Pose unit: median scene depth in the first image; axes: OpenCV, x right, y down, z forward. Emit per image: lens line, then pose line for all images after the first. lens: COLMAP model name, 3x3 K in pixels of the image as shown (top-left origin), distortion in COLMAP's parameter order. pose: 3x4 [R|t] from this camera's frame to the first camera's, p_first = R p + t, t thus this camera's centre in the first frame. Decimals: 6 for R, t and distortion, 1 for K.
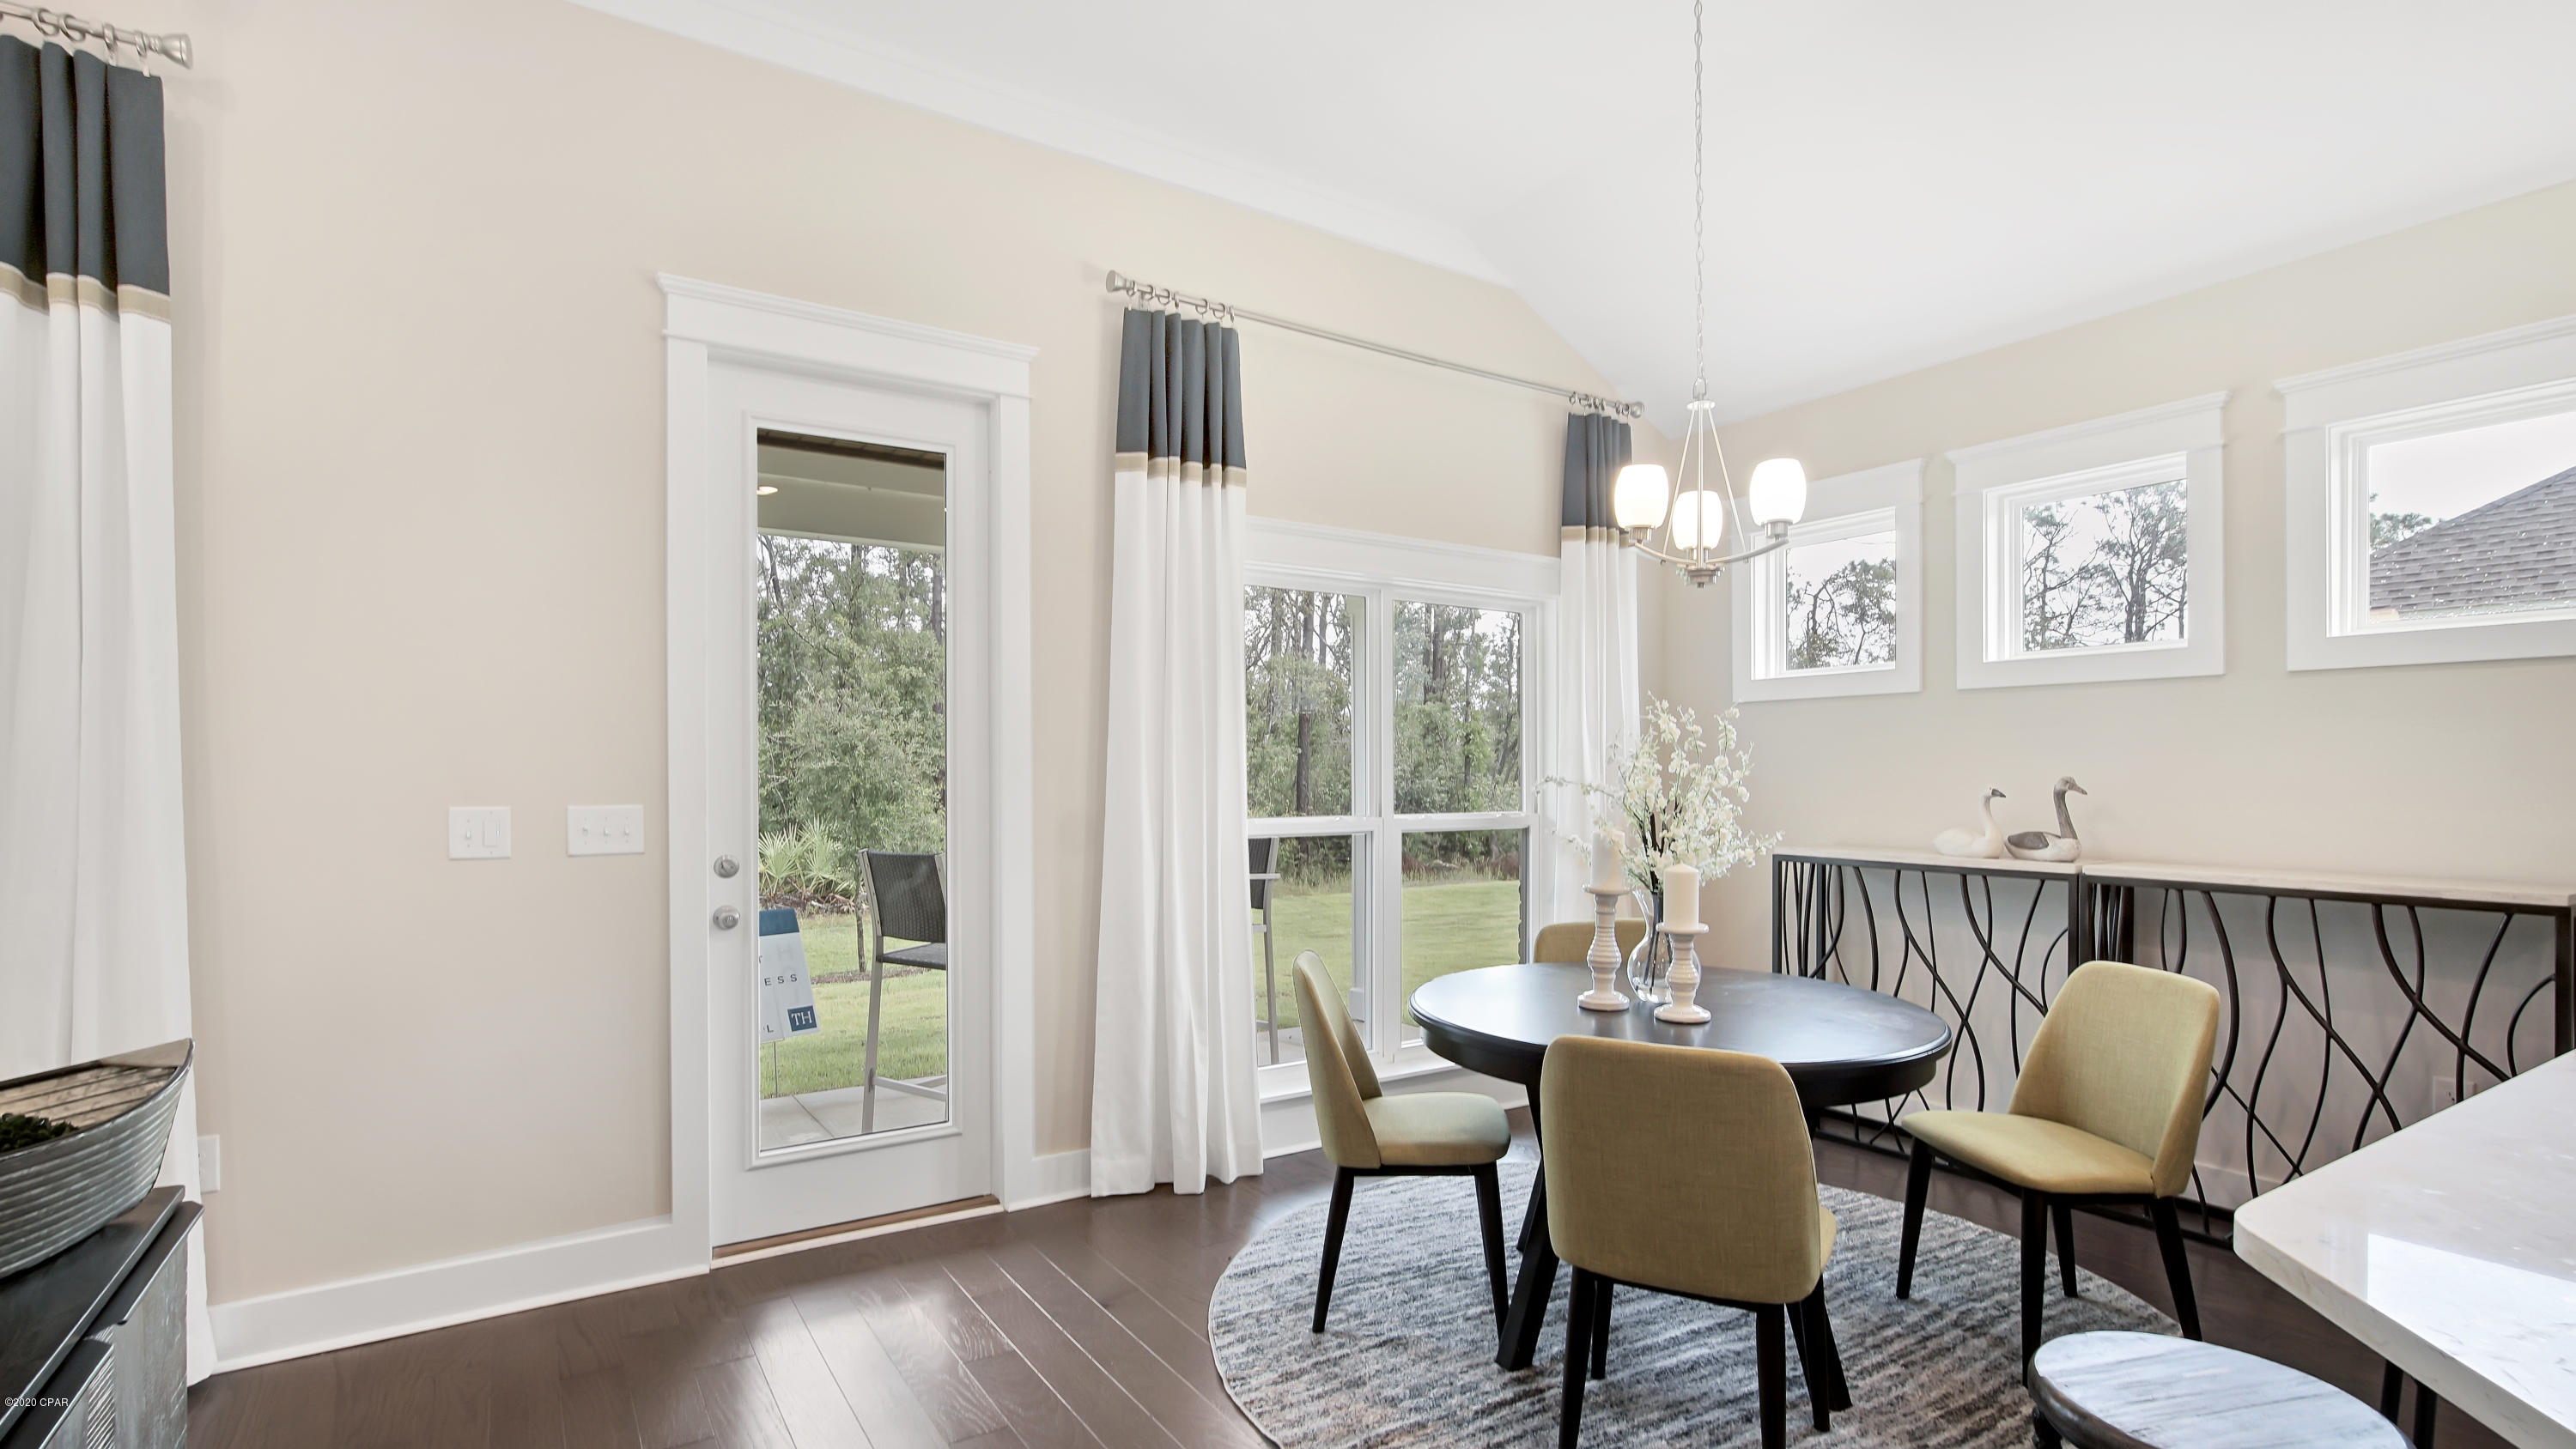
lens RADIAL K [[1149.8, 0, 1230.2], [0, 1149.8, 768.9], [0, 0, 1]] dist [-0.011317, 0.001155]
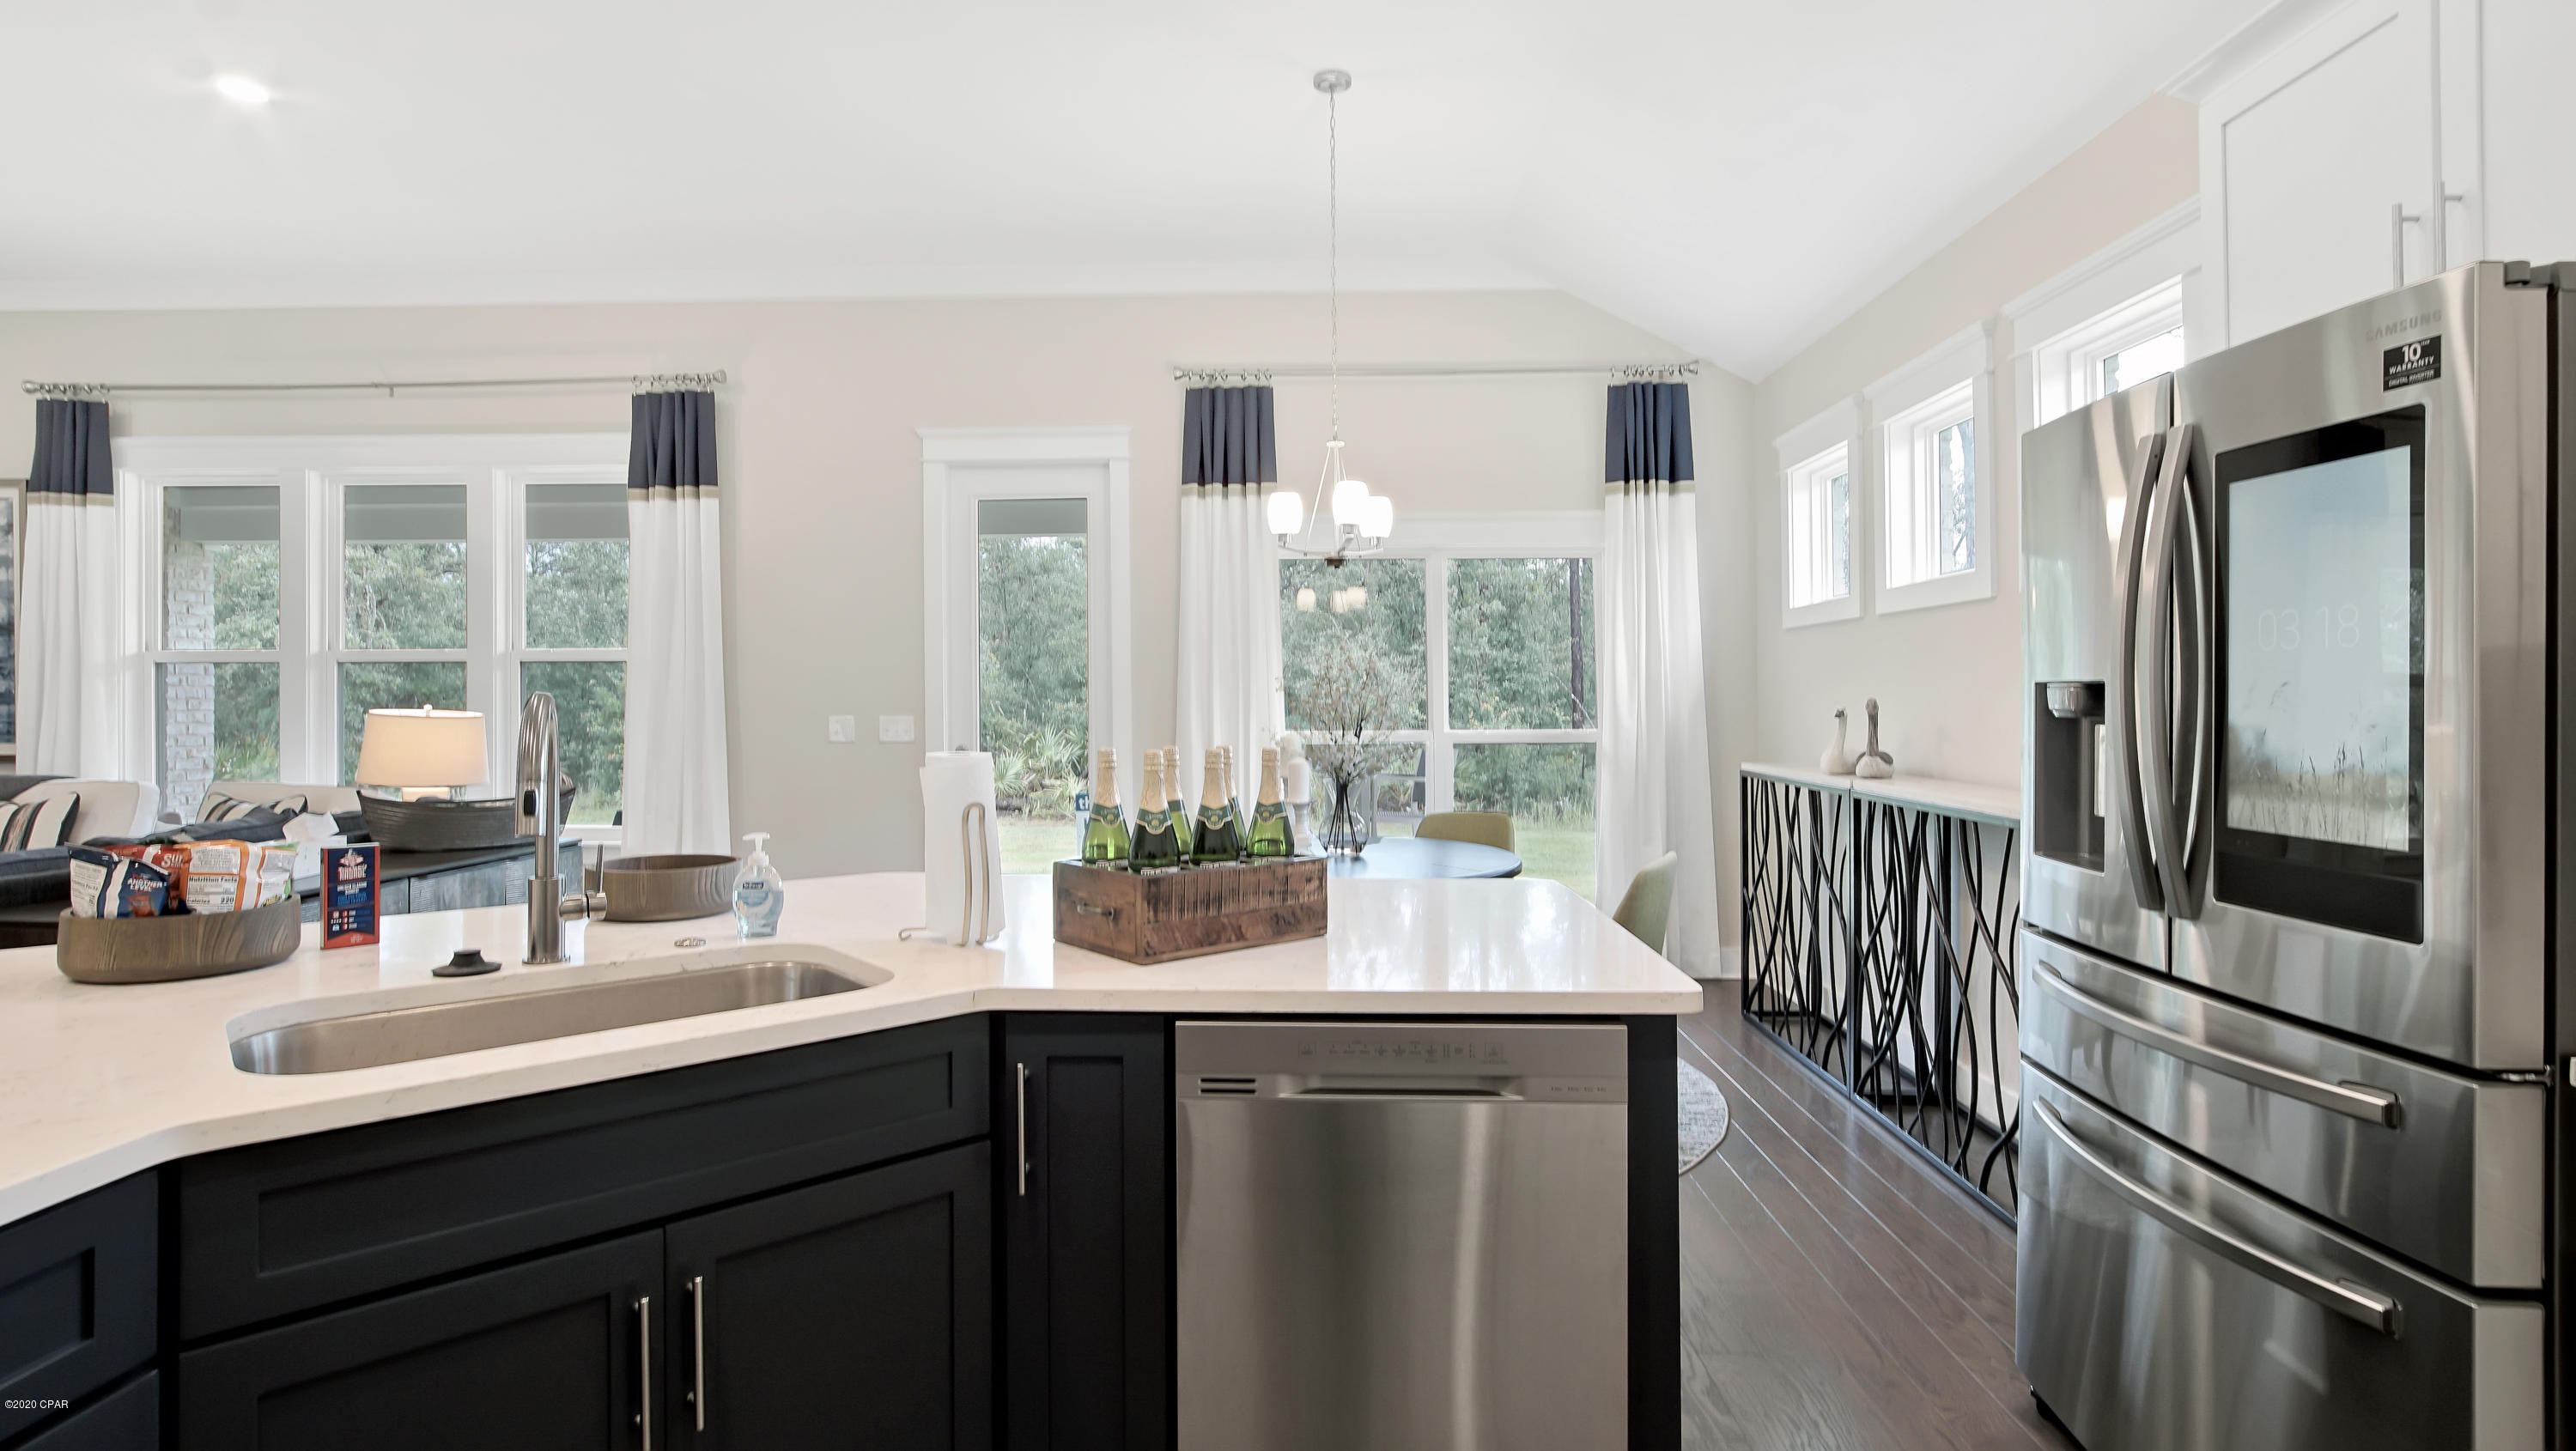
lens RADIAL K [[1207.4, 0, 1279.2], [0, 1207.4, 709.3], [0, 0, 1]] dist [-0.010321, 0.002304]
pose [[0.842913, 0.002141, -0.538045, 0.854871], [0.005260, 0.999912, 0.012219, 0.004765], [0.538023, -0.013130, 0.842828, -0.283245]]
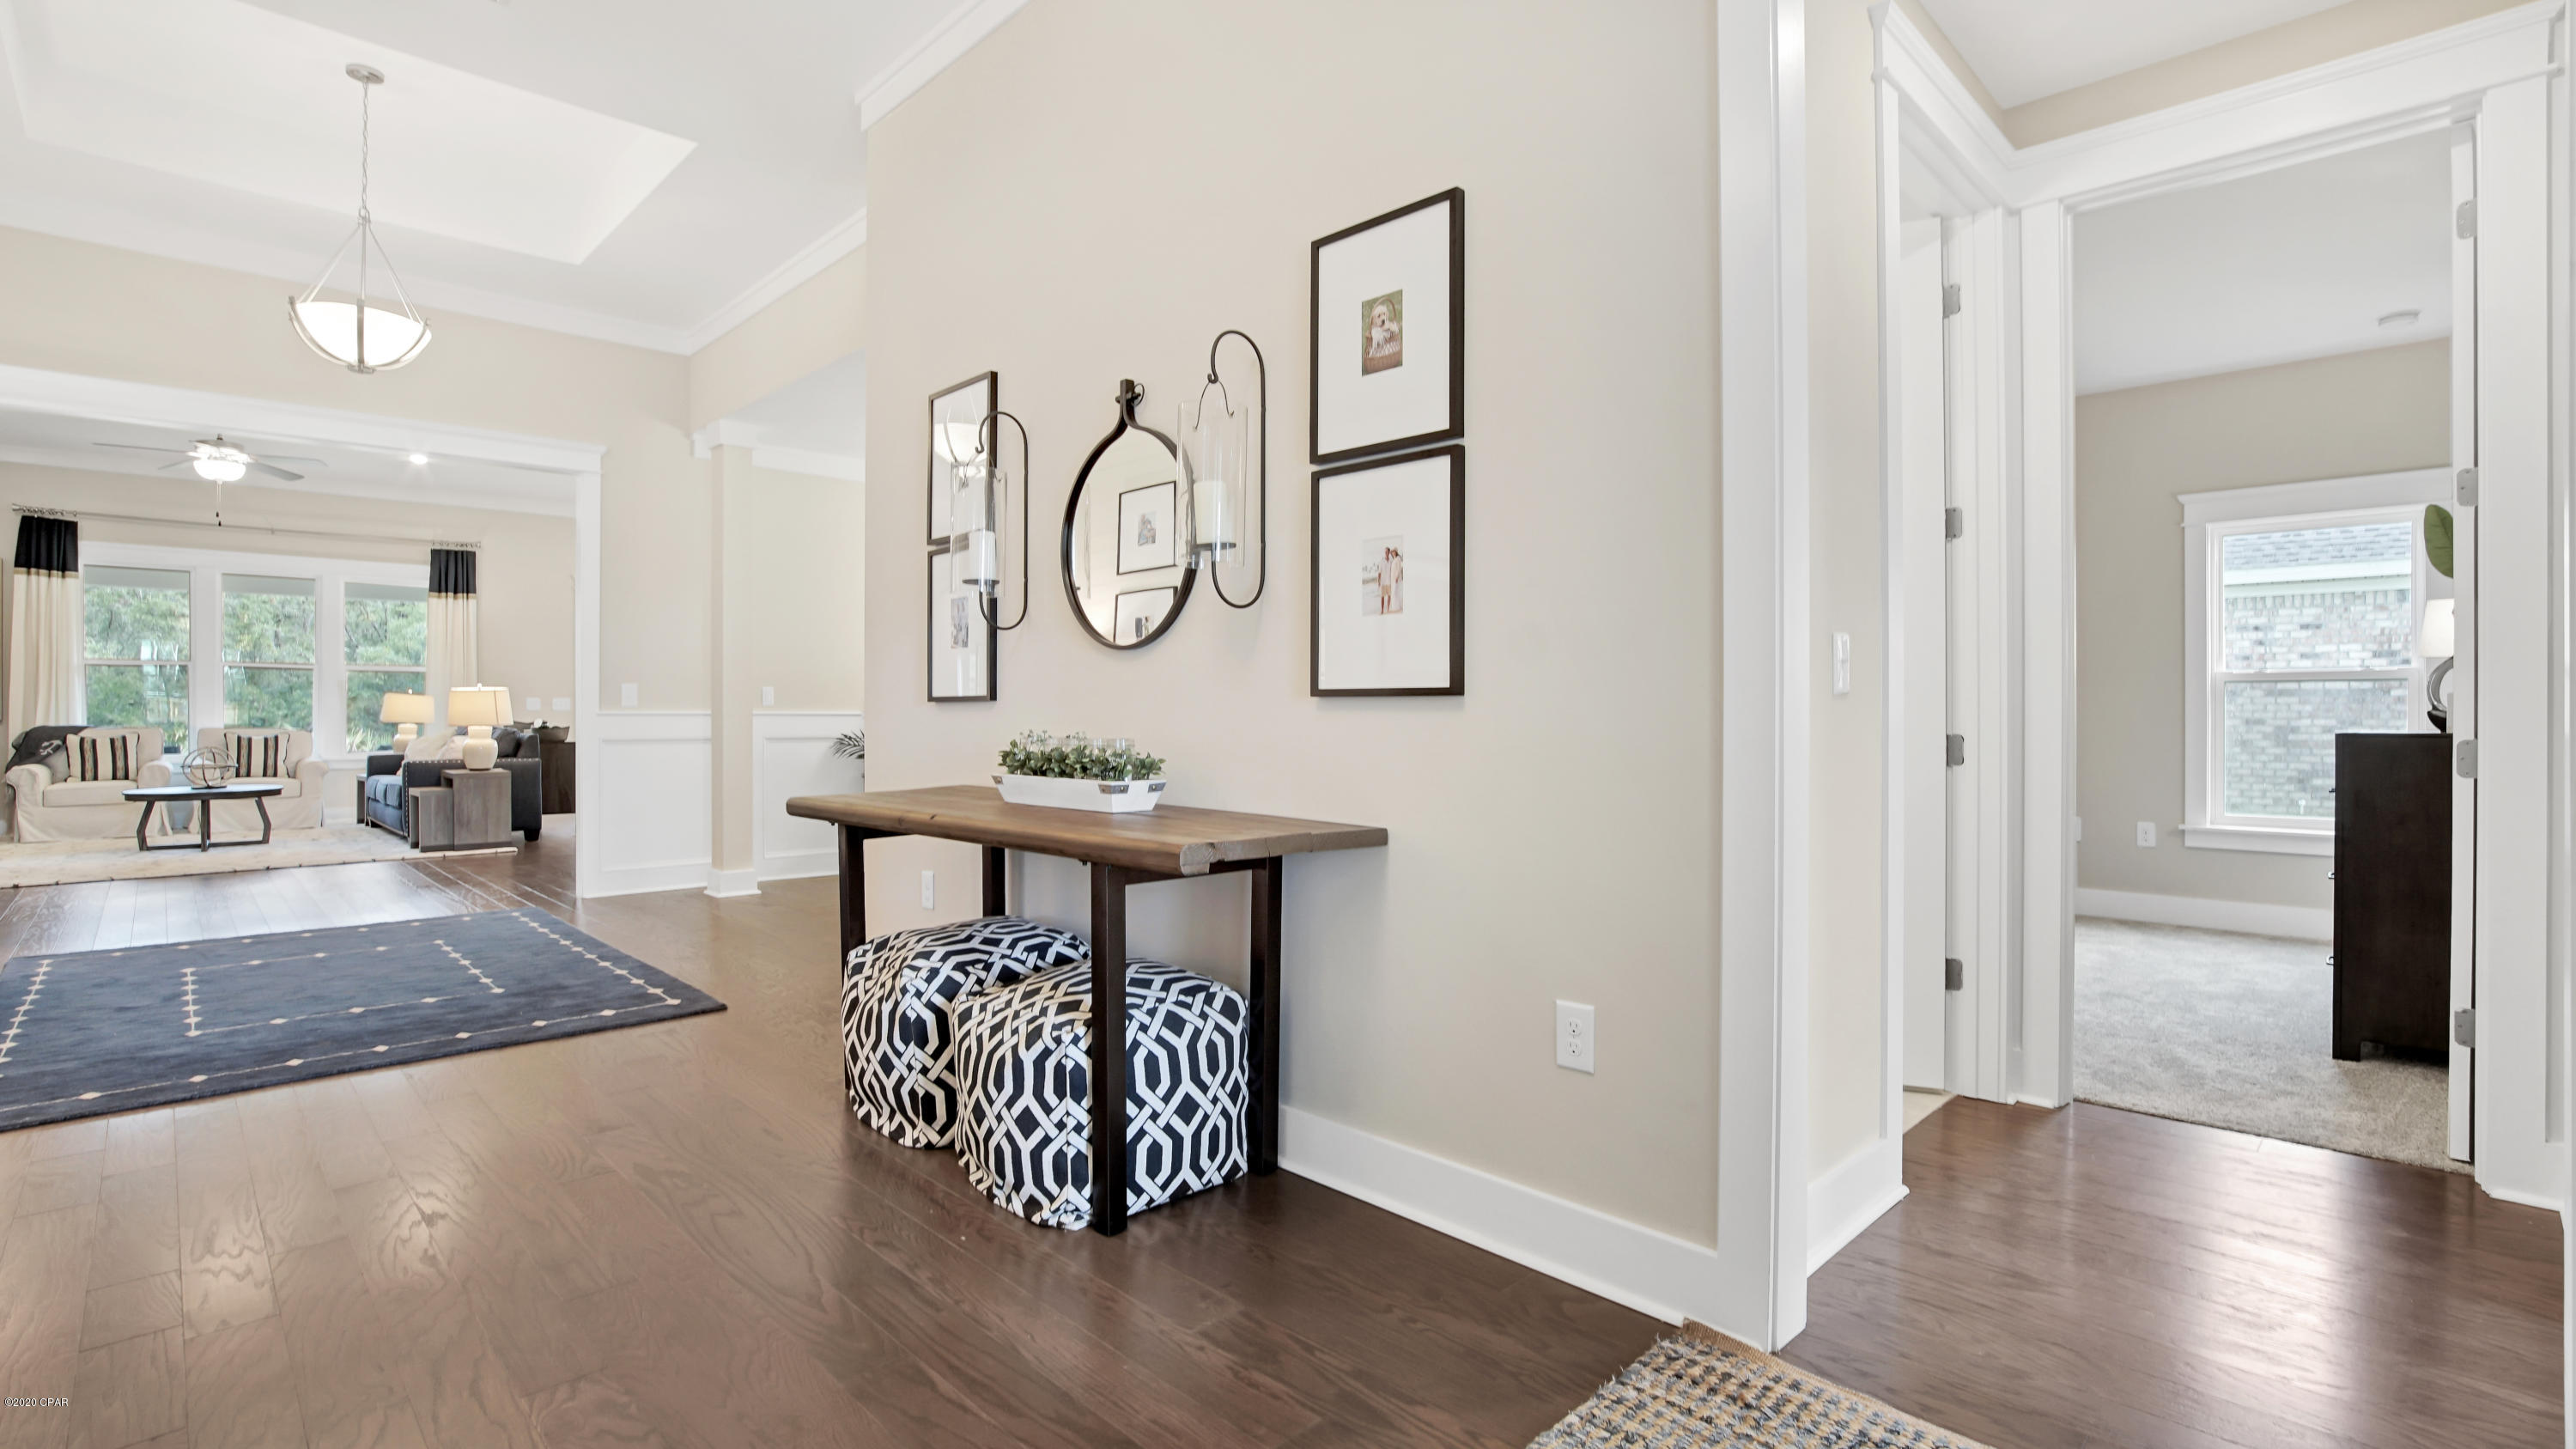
lens RADIAL K [[1207.7, 0, 1266.9], [0, 1207.7, 727.5], [0, 0, 1]] dist [-0.010321, 0.002304]
pose [[0.975949, -0.000247, 0.218001, 0.853462], [-0.003527, 0.999851, 0.016923, 0.045630], [-0.217973, -0.017285, 0.975802, -3.230916]]
